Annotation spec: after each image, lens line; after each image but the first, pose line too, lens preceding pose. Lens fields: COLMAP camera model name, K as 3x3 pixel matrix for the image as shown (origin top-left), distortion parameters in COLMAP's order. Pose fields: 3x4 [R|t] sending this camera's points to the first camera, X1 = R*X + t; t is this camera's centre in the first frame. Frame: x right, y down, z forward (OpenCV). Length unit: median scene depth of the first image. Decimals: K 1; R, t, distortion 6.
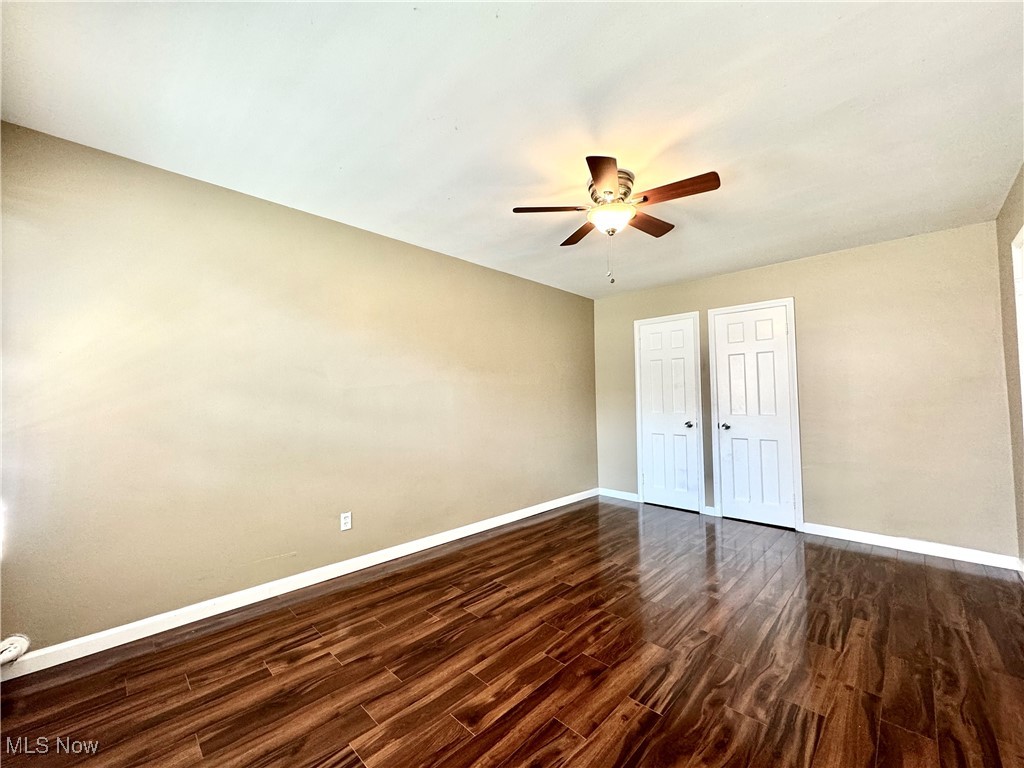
lens RADIAL K [[409.6, 0, 515.0], [0, 409.6, 380.2], [0, 0, 1]] dist [-0.001032, -0.000439]
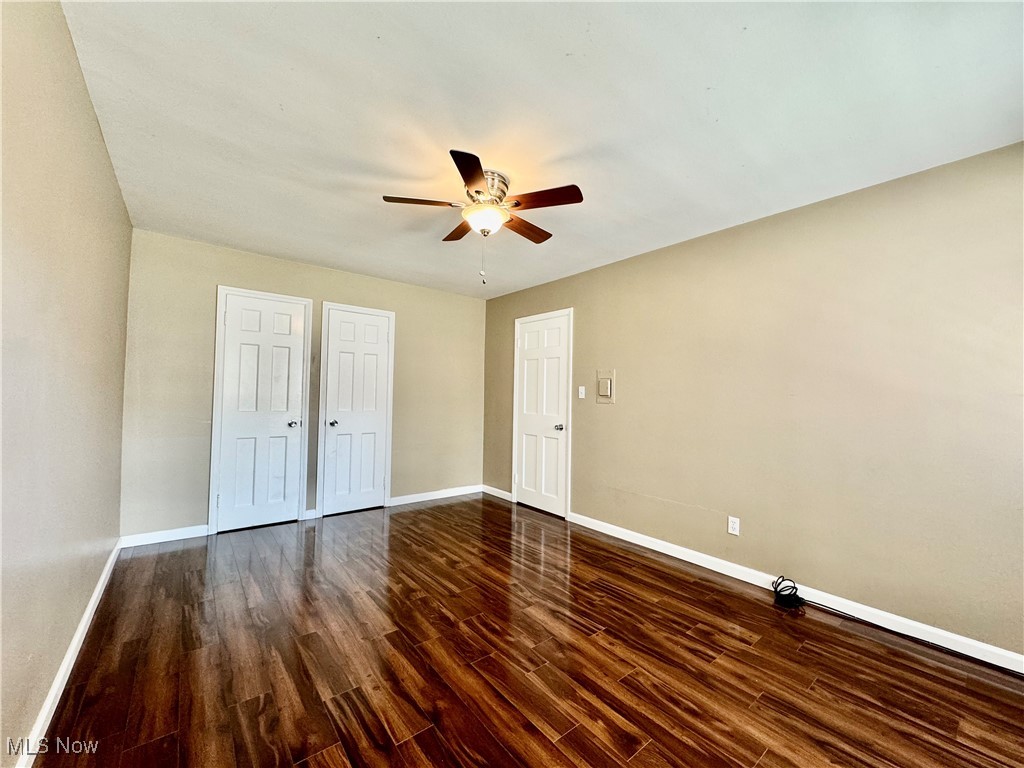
lens RADIAL K [[405.4, 0, 515.0], [0, 405.4, 383.8], [0, 0, 1]] dist [-0.003450, -0.000148]
pose [[0.115565, 0.040343, 0.992480, -0.707132], [-0.070407, 0.996994, -0.032328, 0.031161], [-0.990802, -0.066142, 0.118058, 0.776602]]
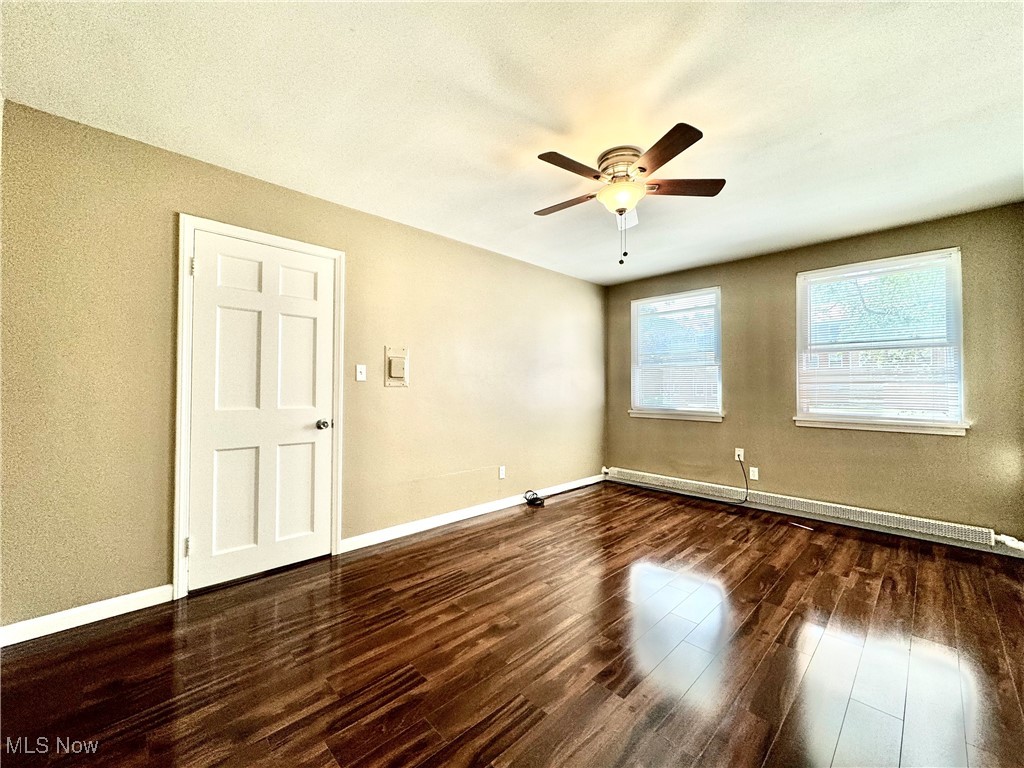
lens RADIAL K [[405.4, 0, 515.0], [0, 405.4, 383.8], [0, 0, 1]] dist [-0.003450, -0.000148]
pose [[-0.999545, 0.005049, 0.029724, 0.452671], [0.003216, 0.998108, -0.061398, 0.104718], [-0.029978, -0.061274, -0.997671, 1.910107]]
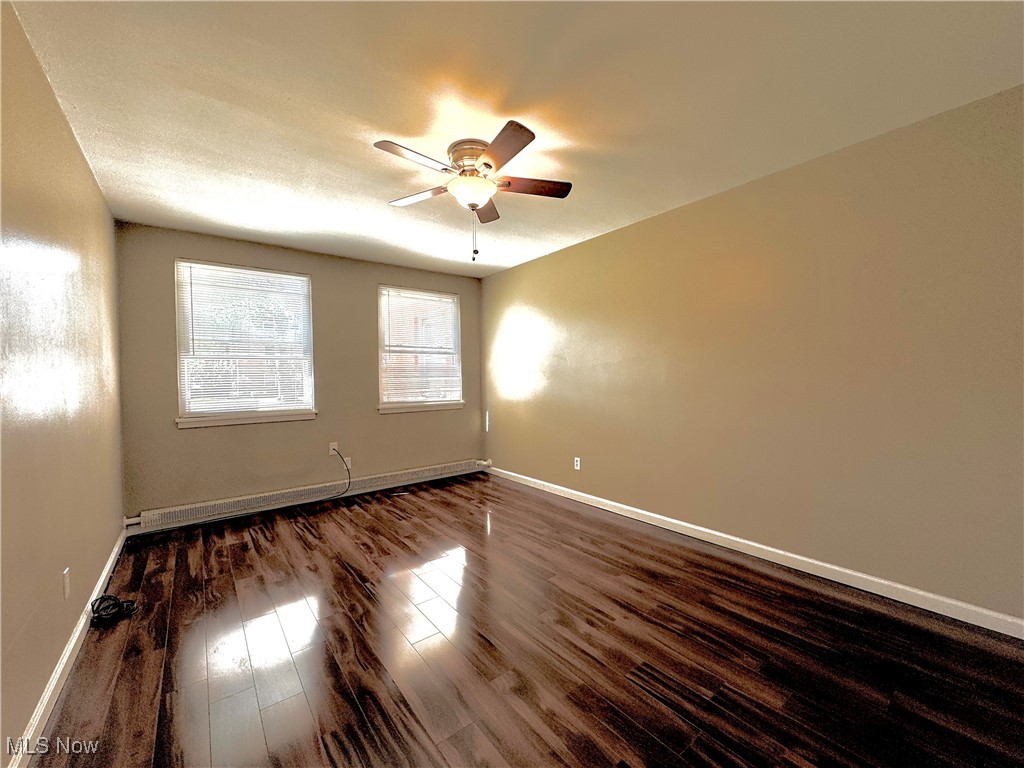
lens RADIAL K [[407.9, 0, 510.5], [0, 407.9, 388.5], [0, 0, 1]] dist [-0.000504, -0.000069]
pose [[-0.141922, 0.042526, -0.988964, 1.152635], [0.064407, 0.997356, 0.033644, 0.036280], [0.987780, -0.058921, -0.144286, 1.177329]]
